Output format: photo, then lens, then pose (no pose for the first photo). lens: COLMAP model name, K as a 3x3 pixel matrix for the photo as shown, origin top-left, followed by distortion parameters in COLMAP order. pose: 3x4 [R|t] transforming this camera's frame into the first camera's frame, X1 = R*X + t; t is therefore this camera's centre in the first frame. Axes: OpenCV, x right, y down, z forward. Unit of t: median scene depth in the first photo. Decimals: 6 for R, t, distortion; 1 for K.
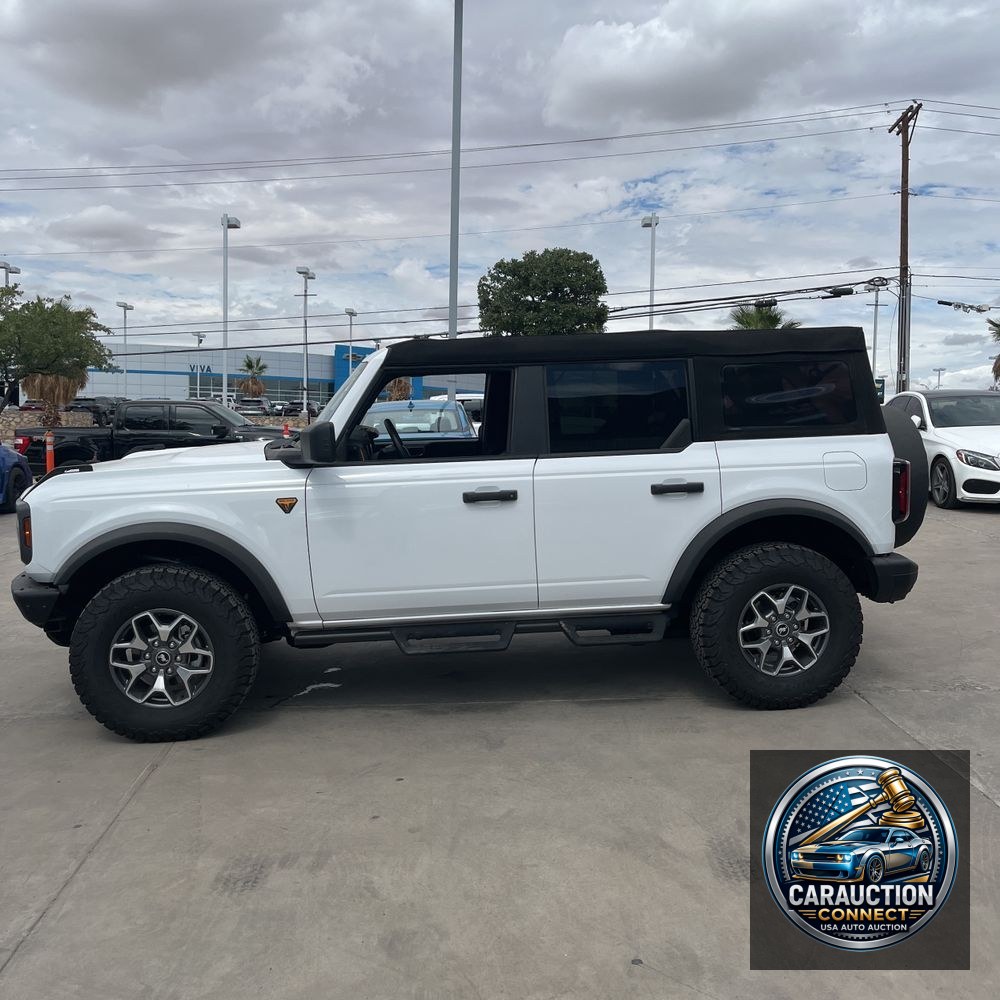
lens RADIAL K [[1009.9, 0, 503.8], [0, 1009.9, 490.7], [0, 0, 1]] dist [0.053055, -0.070250]
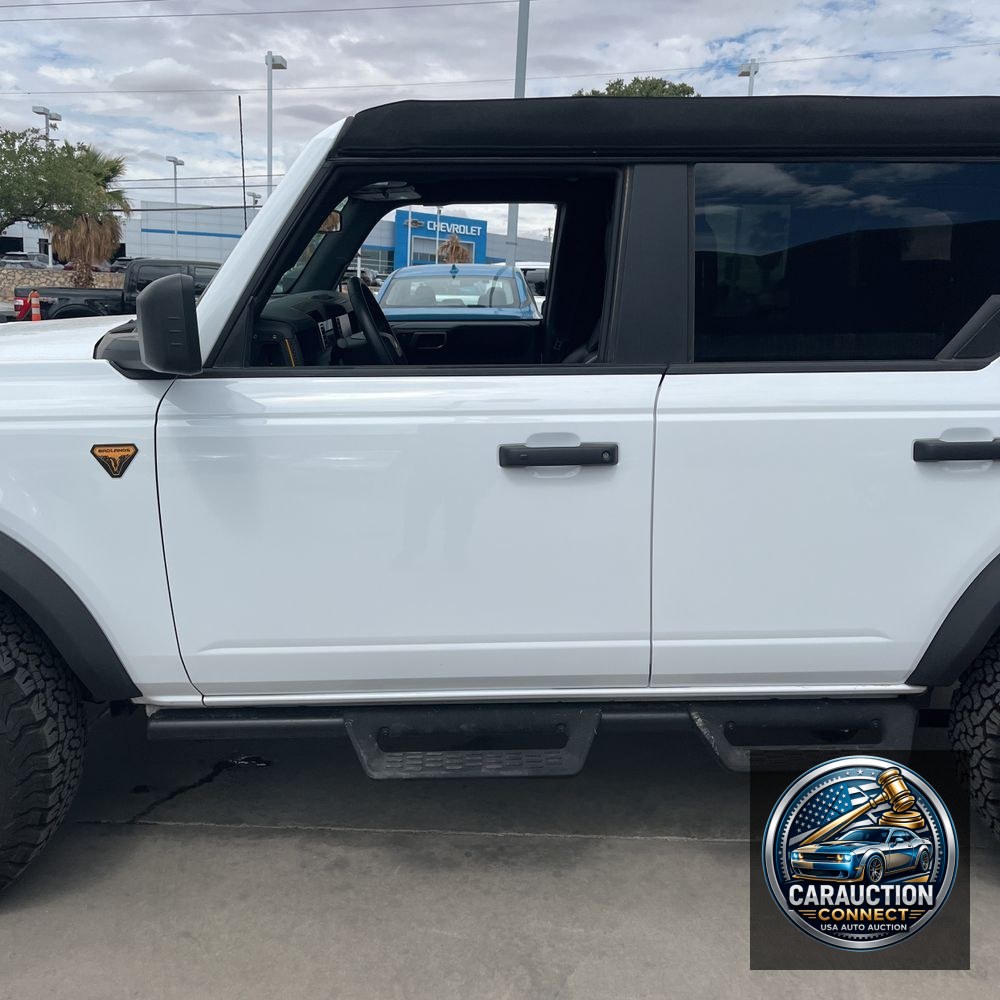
lens RADIAL K [[1009.9, 0, 503.8], [0, 1009.9, 490.7], [0, 0, 1]] dist [0.053055, -0.070250]
pose [[0.997560, 0.041584, -0.056077, -0.011623], [-0.034517, 0.991980, 0.121587, -0.031768], [0.060684, -0.119355, 0.990995, 0.519486]]
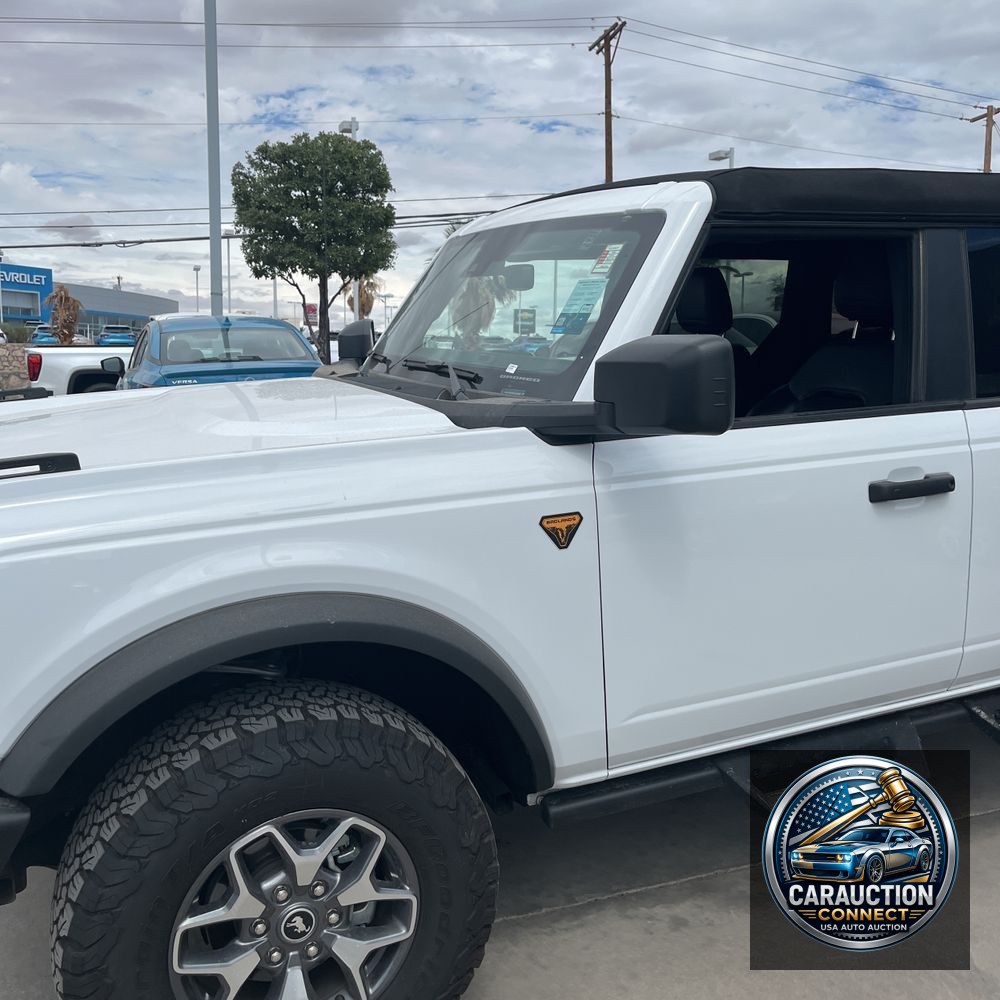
lens RADIAL K [[1018.8, 0, 475.5], [0, 1018.8, 483.2], [0, 0, 1]] dist [0.038454, -0.048936]
pose [[0.947476, -0.041437, 0.317131, -0.364536], [0.021658, 0.997608, 0.065643, -0.033294], [-0.319092, -0.055326, 0.946107, 0.561832]]
